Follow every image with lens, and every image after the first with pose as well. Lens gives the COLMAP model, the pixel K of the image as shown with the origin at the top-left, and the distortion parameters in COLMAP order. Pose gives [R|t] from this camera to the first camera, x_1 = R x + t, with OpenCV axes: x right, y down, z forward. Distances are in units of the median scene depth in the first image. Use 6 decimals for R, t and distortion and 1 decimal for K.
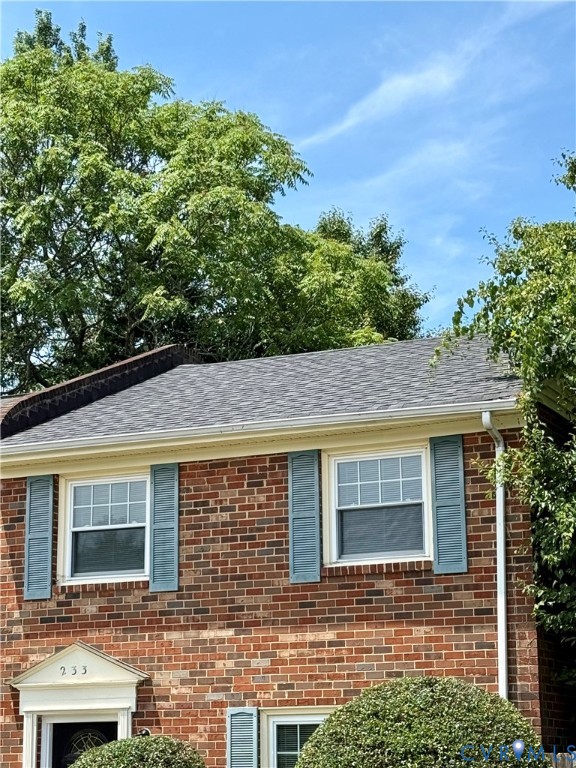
lens RADIAL K [[1711.9, 0, 265.2], [0, 1711.9, 384.1], [0, 0, 1]] dist [0.082247, 0.618470]
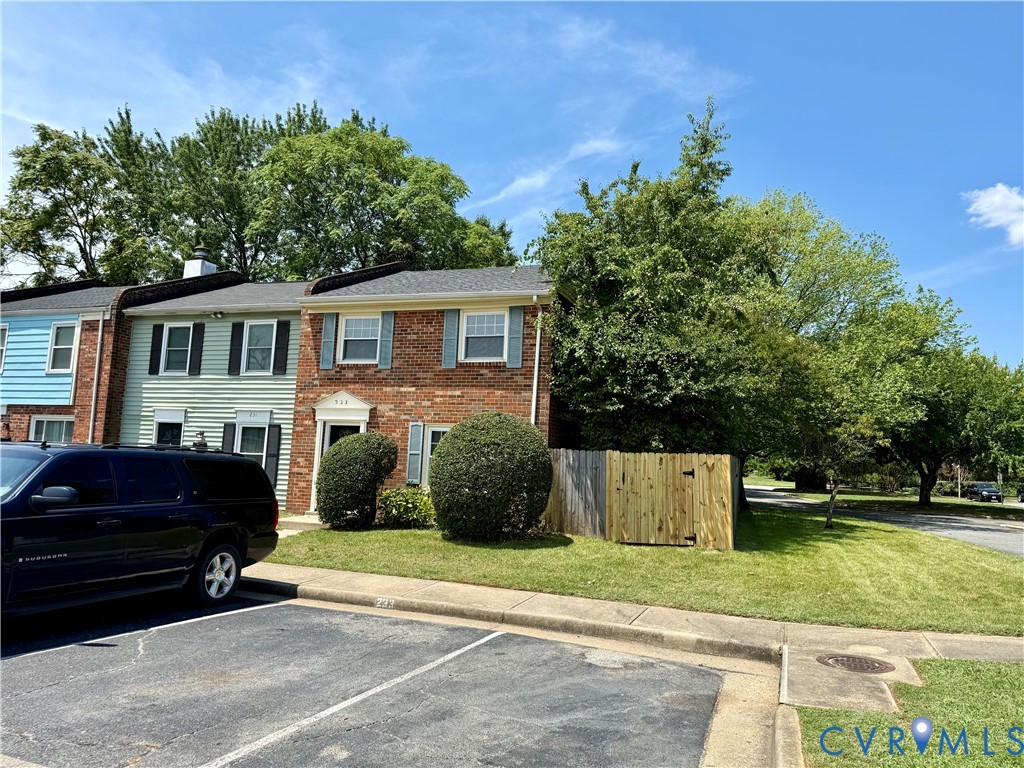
lens RADIAL K [[709.0, 0, 512.0], [0, 709.0, 384.0], [0, 0, 1]] dist [0.138071, -0.218167]
pose [[0.994622, 0.061211, 0.083545, 0.028504], [-0.070322, 0.991345, 0.110861, 0.027881], [-0.076036, -0.116140, 0.990318, 0.085459]]
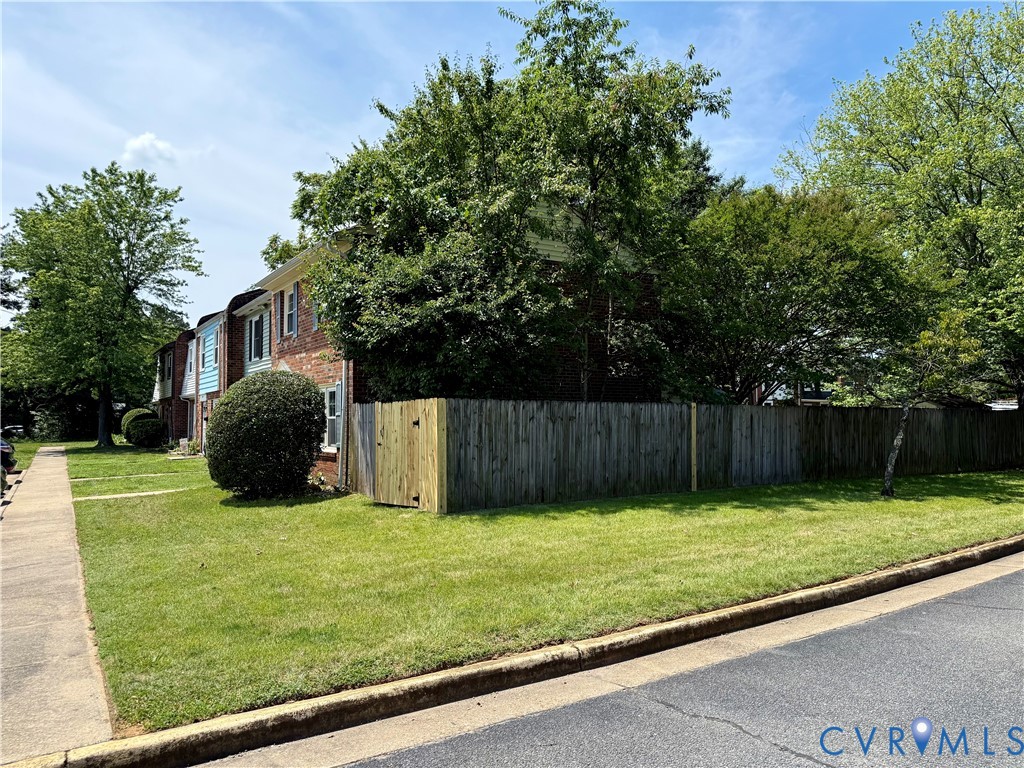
lens RADIAL K [[723.9, 0, 508.2], [0, 723.9, 382.7], [0, 0, 1]] dist [0.051394, -0.064855]
pose [[0.843348, -0.034316, -0.536271, 0.728900], [0.138225, 0.978232, 0.154778, 0.070002], [0.519286, -0.204658, 0.829733, 0.332851]]
